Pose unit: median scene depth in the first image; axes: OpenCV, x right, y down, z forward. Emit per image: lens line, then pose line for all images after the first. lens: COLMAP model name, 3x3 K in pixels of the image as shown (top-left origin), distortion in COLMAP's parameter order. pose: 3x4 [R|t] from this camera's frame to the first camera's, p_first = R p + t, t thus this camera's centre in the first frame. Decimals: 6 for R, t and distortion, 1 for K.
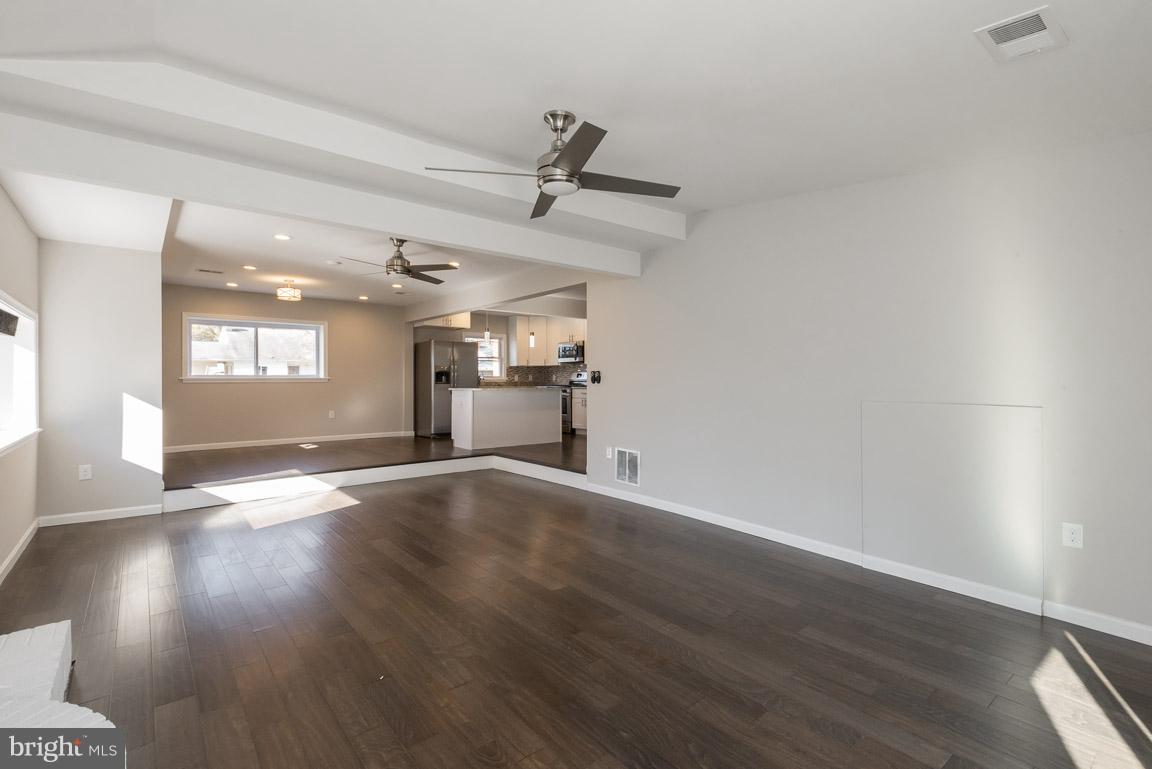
lens RADIAL K [[523.2, 0, 580.4], [0, 523.2, 383.1], [0, 0, 1]] dist [0.025169, -0.000654]
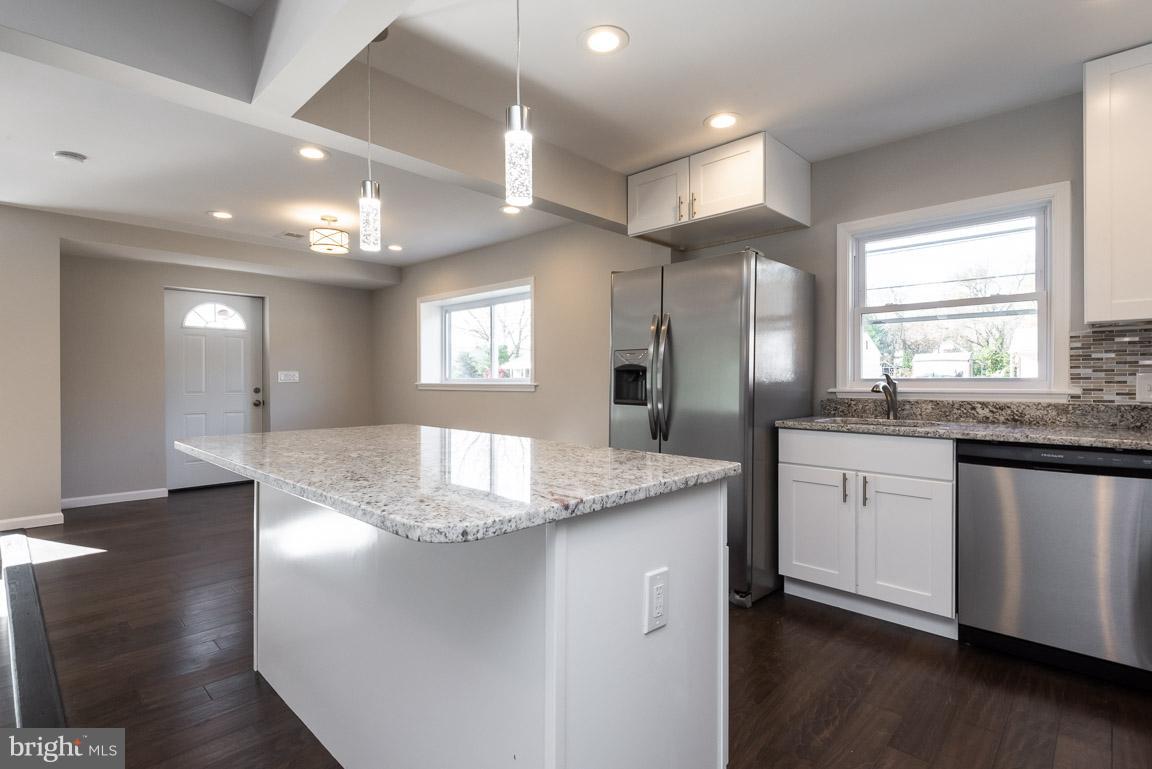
lens RADIAL K [[551.4, 0, 592.4], [0, 551.4, 380.7], [0, 0, 1]] dist [0.005069, 0.000044]
pose [[0.124819, 0.006157, -0.992160, 0.070574], [-0.002500, 0.999980, 0.005891, -0.016316], [0.992176, 0.001745, 0.124832, 0.992076]]
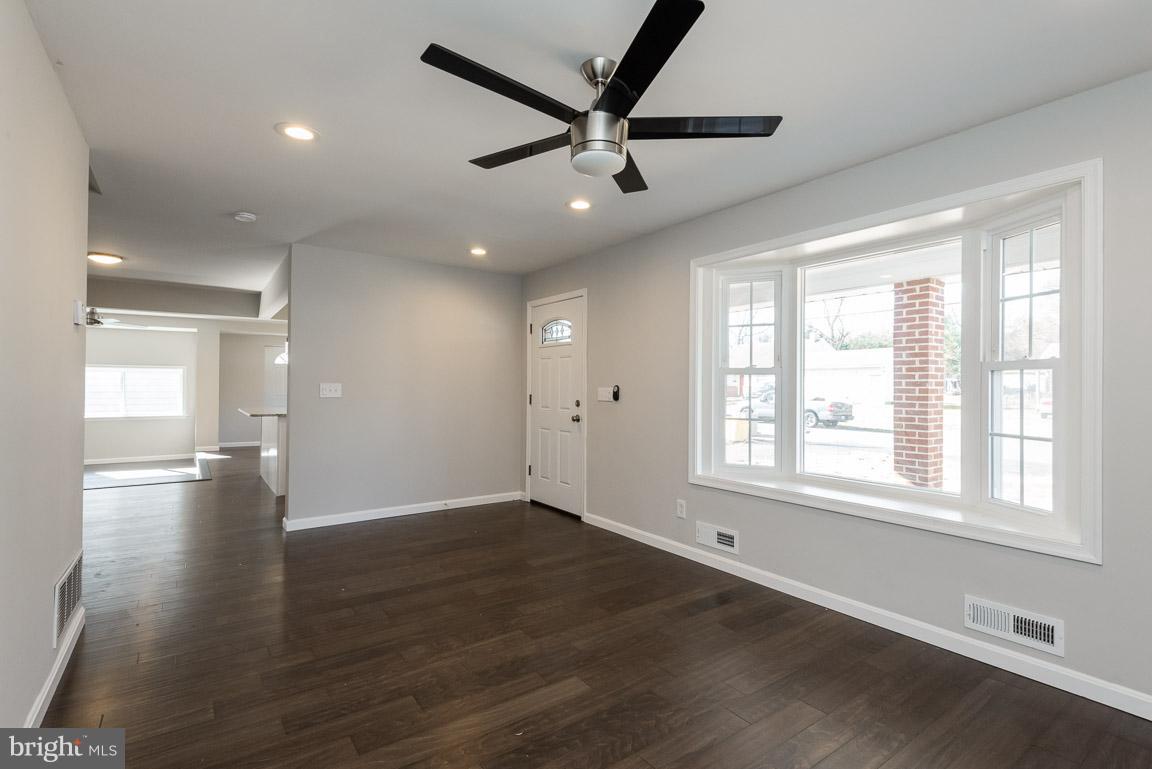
lens RADIAL K [[535.6, 0, 575.0], [0, 535.6, 383.3], [0, 0, 1]] dist [0.001143, -0.000108]
pose [[-0.059920, -0.005177, -0.998190, 0.614335], [-0.010627, 0.999933, -0.004548, -0.029400], [0.998147, 0.010335, -0.059971, 1.408119]]
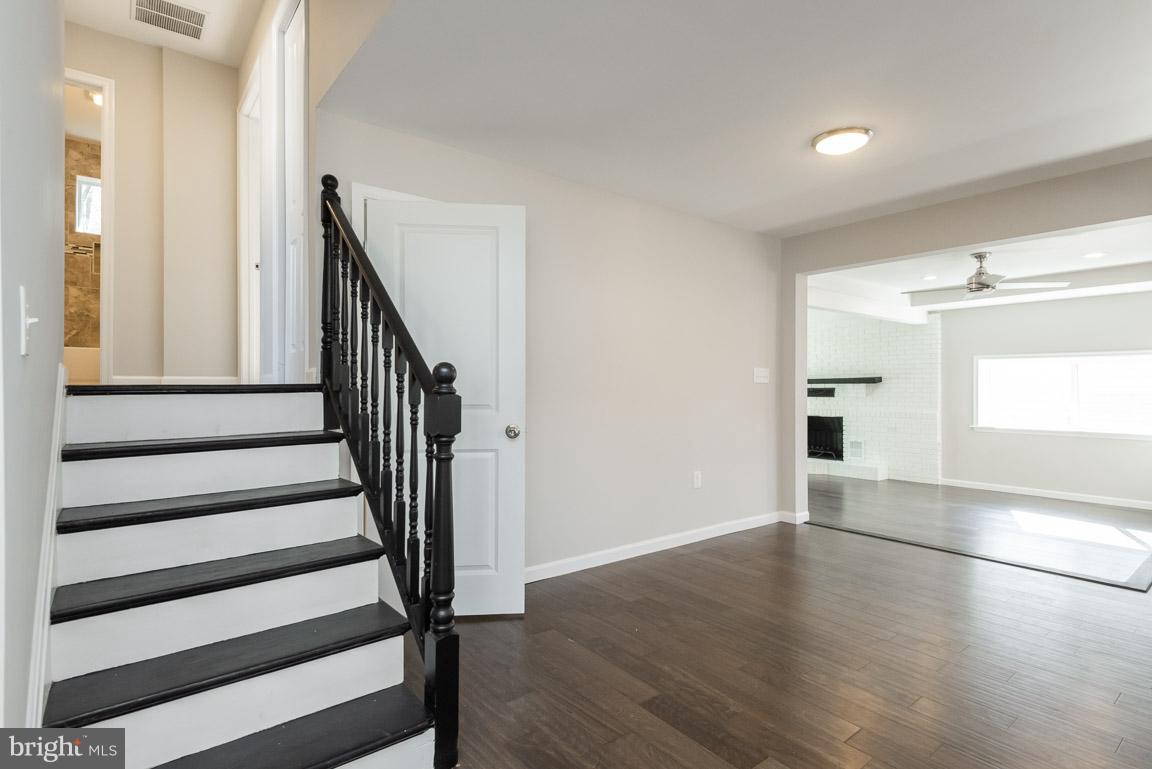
lens RADIAL K [[574.3, 0, 576.0], [0, 574.3, 384.5], [0, 0, 1]] dist [0.008431, 0.000242]
pose [[-0.999633, -0.000514, 0.027068, 0.215872], [-0.000481, 0.999999, 0.001222, -0.020284], [-0.027068, 0.001208, -0.999633, 1.208757]]
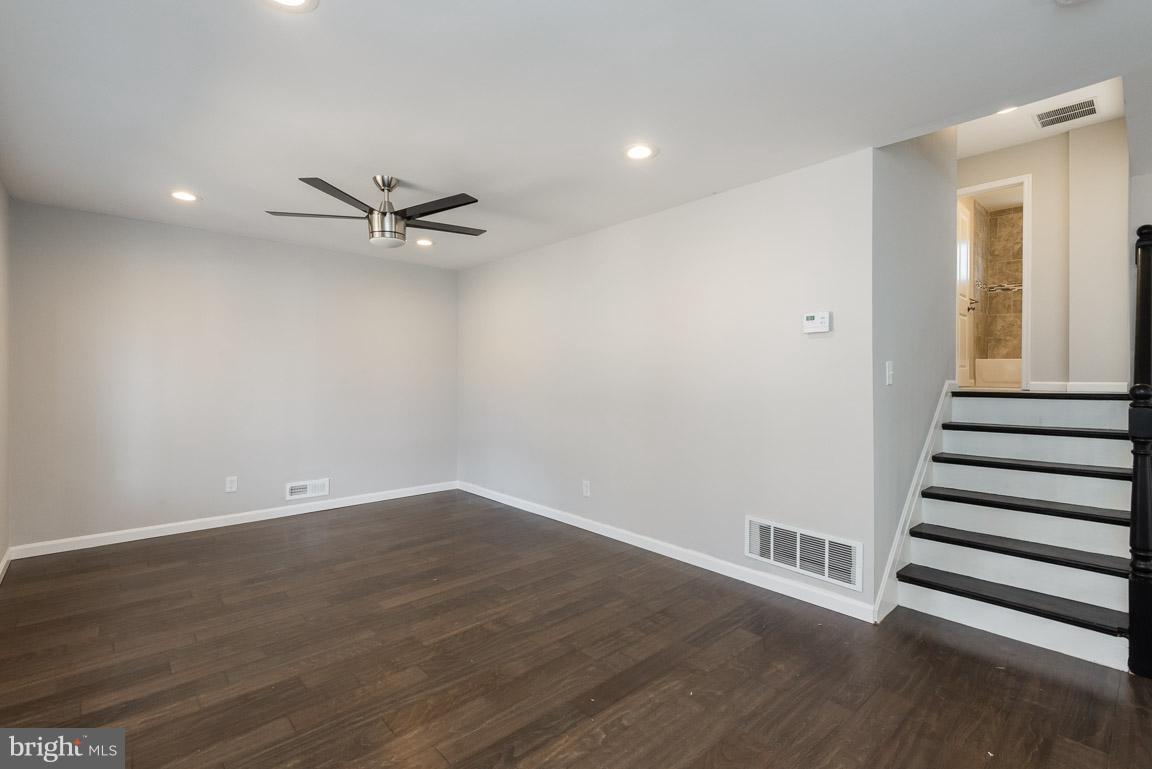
lens RADIAL K [[514.1, 0, 562.9], [0, 514.1, 385.2], [0, 0, 1]] dist [0.089081, -0.024774]
pose [[-0.031369, -0.014134, 0.999408, 0.021395], [0.002830, 0.999895, 0.014229, -0.031344], [-0.999504, 0.003274, -0.031325, 1.293610]]
